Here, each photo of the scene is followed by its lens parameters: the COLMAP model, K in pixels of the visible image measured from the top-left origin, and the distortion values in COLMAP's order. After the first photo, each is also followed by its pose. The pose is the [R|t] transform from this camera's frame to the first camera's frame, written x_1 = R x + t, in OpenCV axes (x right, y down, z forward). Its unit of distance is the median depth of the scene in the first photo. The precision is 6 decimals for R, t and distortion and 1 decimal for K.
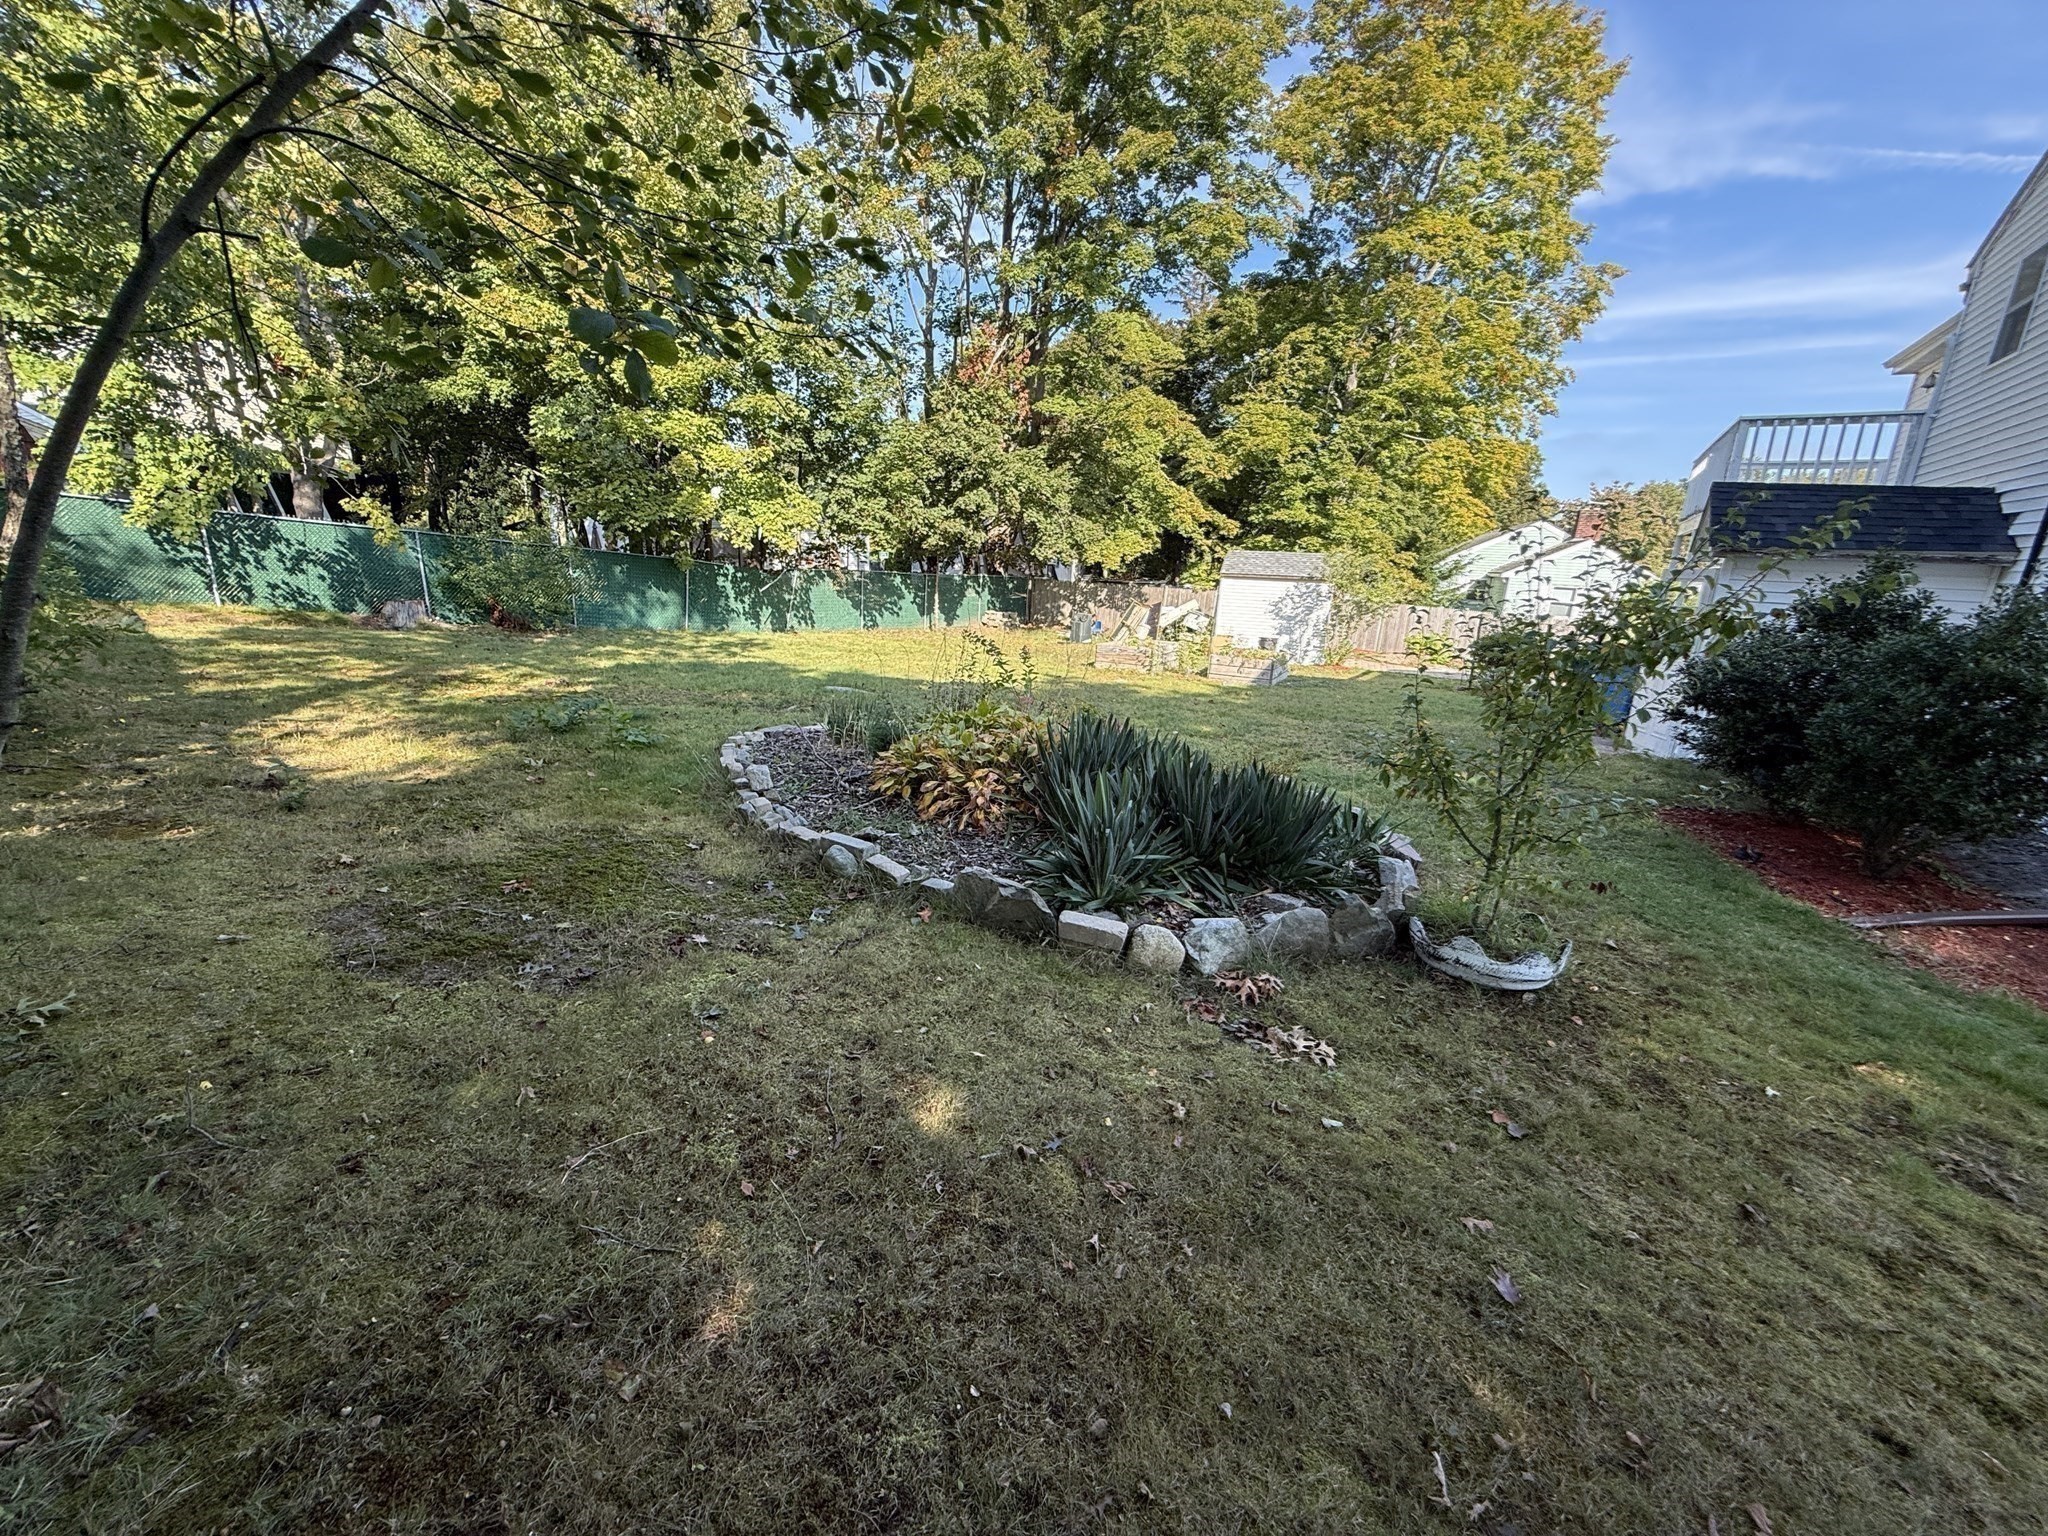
lens RADIAL K [[822.5, 0, 1027.8], [0, 822.5, 759.5], [0, 0, 1]] dist [-0.001304, -0.000178]
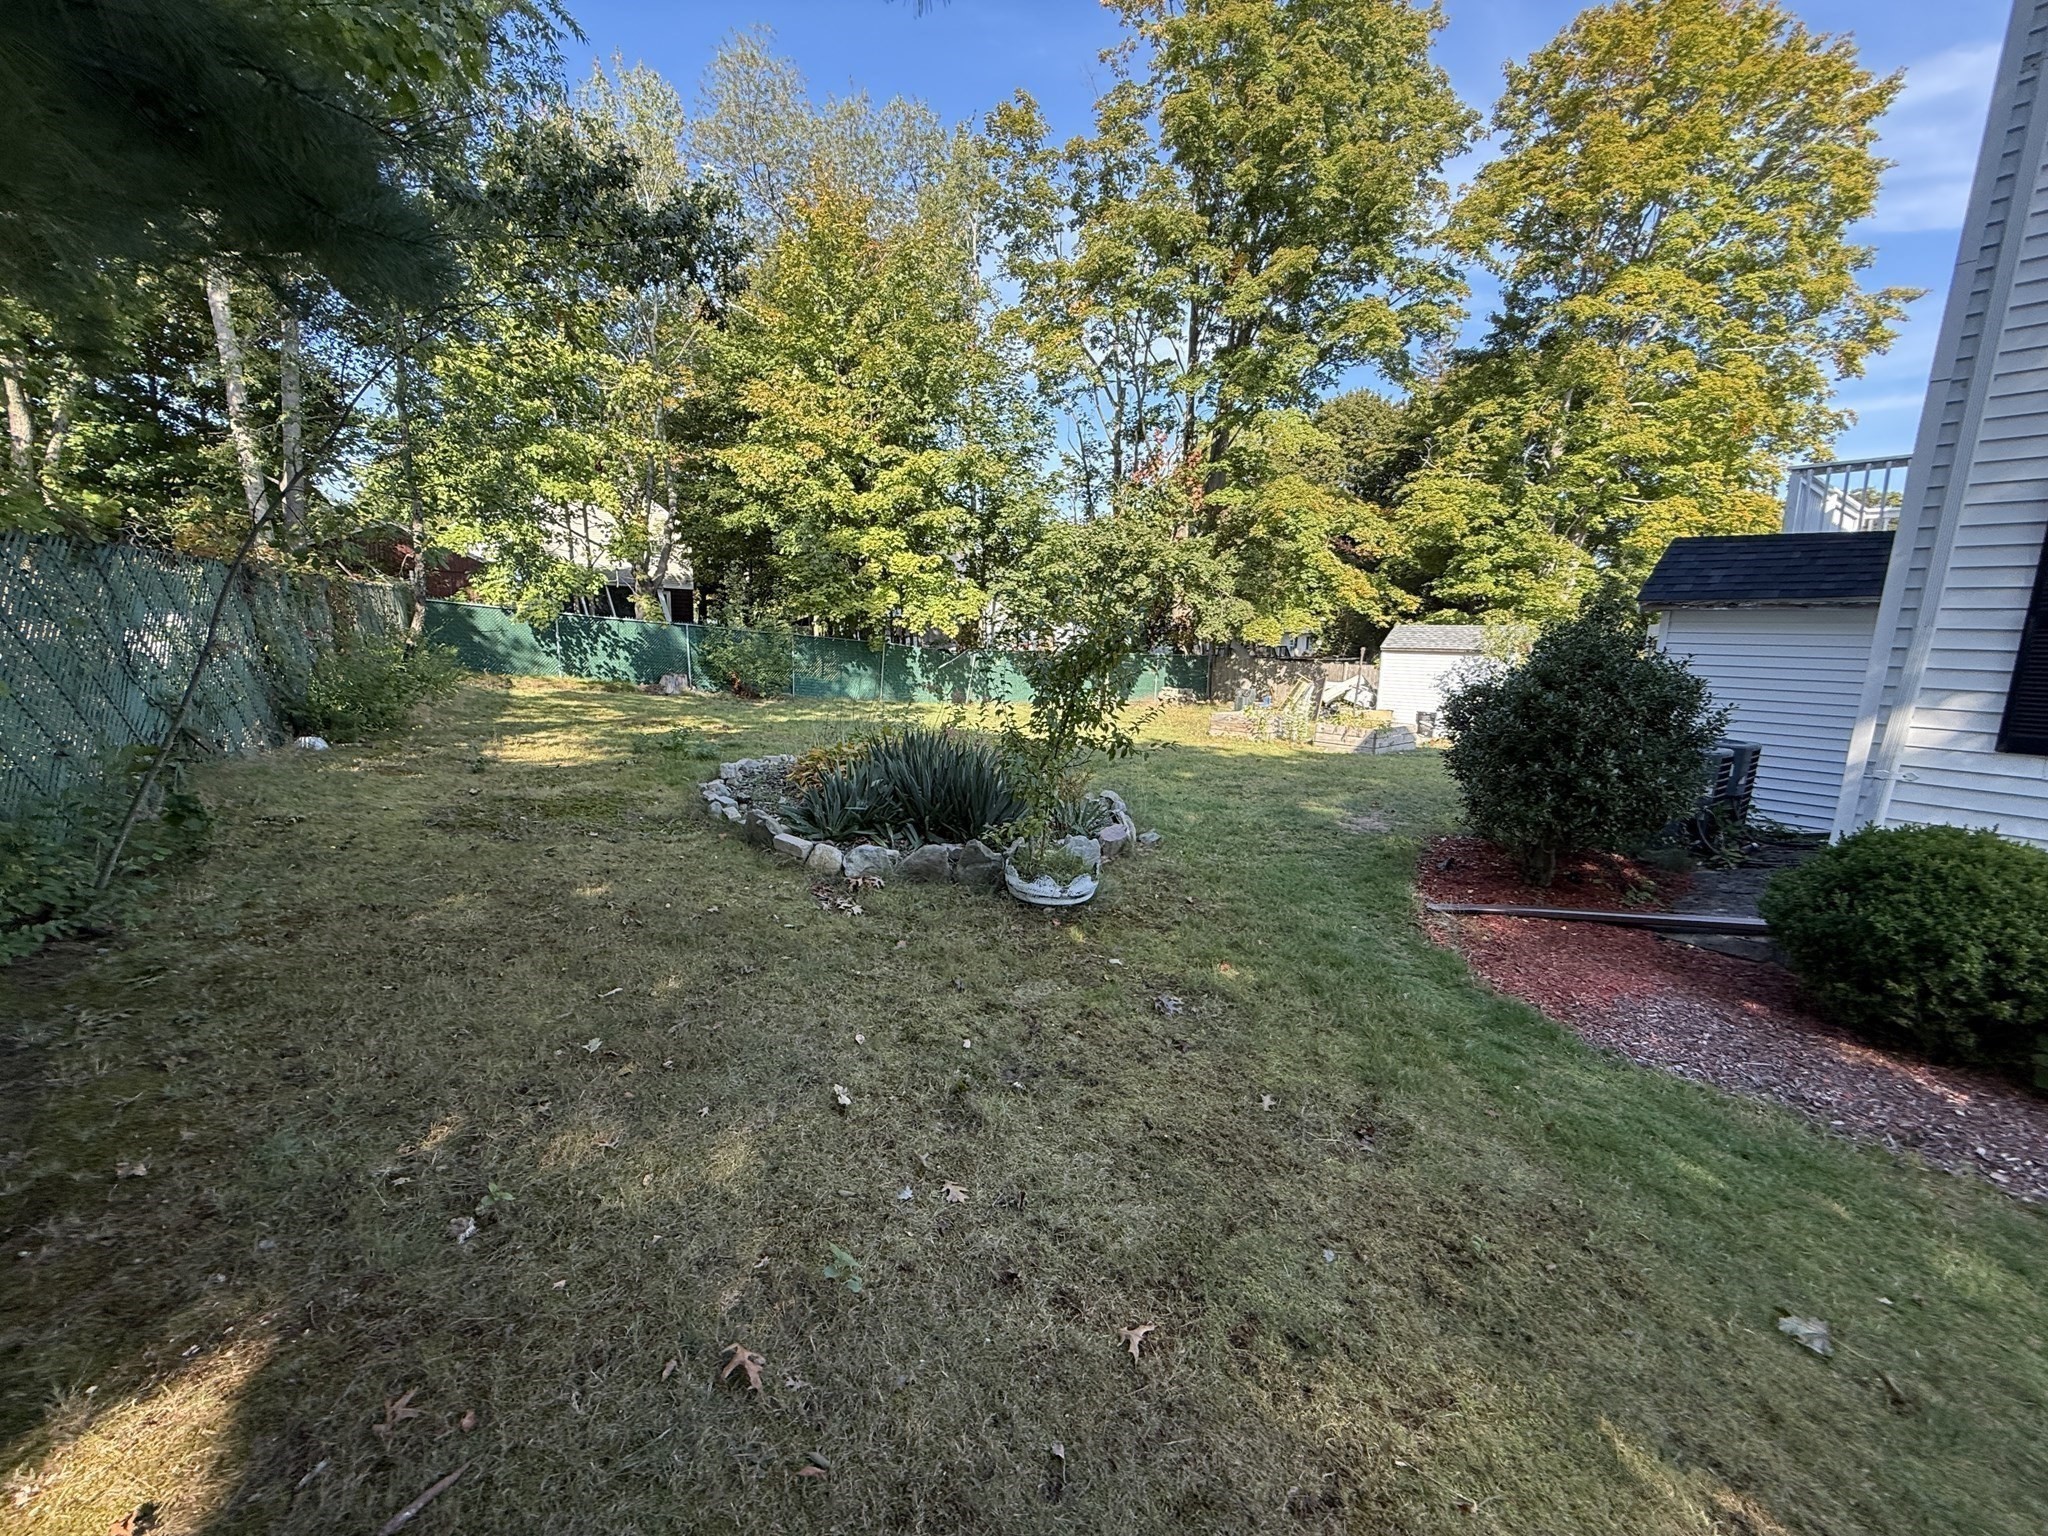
lens RADIAL K [[822.5, 0, 1027.8], [0, 822.5, 759.5], [0, 0, 1]] dist [-0.001304, -0.000178]
pose [[0.947838, 0.026558, -0.317645, 0.139469], [-0.058613, 0.994052, -0.091788, 0.022144], [0.313318, 0.105618, 0.943757, -0.053130]]
